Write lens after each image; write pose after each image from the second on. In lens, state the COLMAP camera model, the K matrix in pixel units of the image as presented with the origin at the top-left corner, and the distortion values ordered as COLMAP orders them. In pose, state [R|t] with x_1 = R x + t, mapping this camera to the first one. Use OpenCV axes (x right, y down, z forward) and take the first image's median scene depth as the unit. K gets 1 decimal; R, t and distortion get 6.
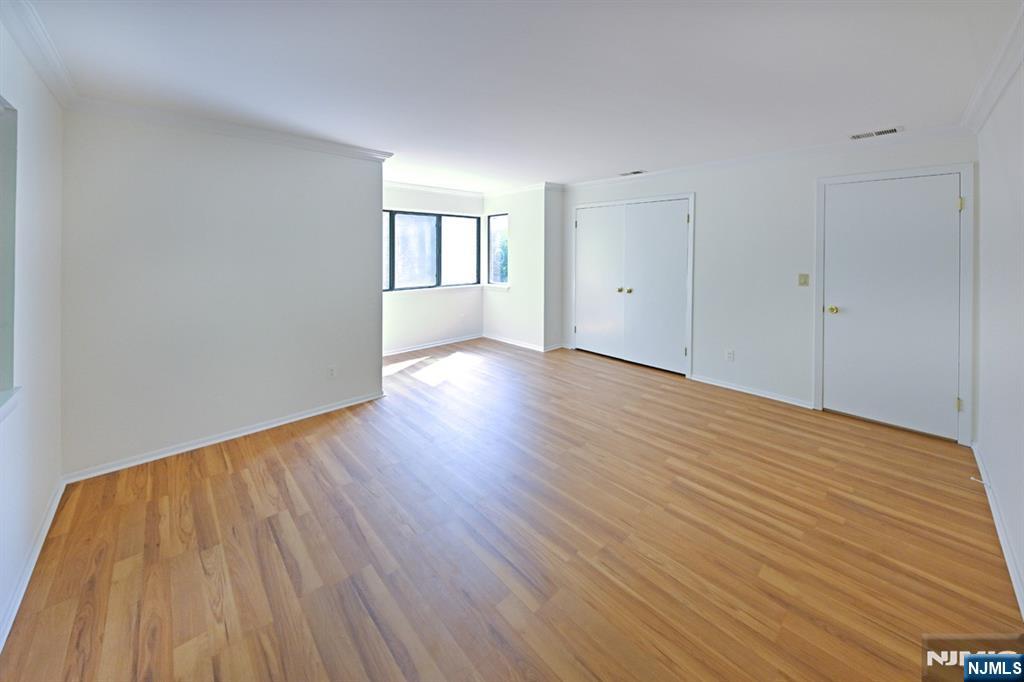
lens RADIAL K [[348.9, 0, 513.4], [0, 348.9, 364.5], [0, 0, 1]] dist [-0.016189, 0.000051]
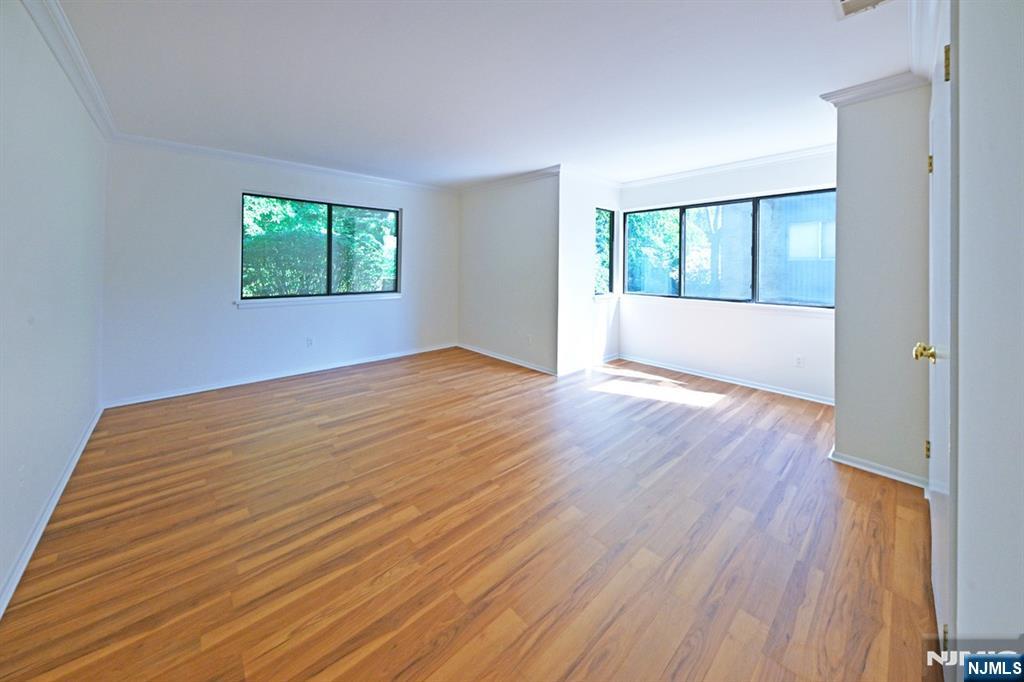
lens RADIAL K [[361.3, 0, 508.9], [0, 361.3, 346.1], [0, 0, 1]] dist [0.000270, 0.000077]
pose [[-0.010013, 0.236058, -0.971687, 1.347608], [-0.312246, 0.922407, 0.227304, -0.375043], [0.949949, 0.305681, 0.064472, 1.205034]]
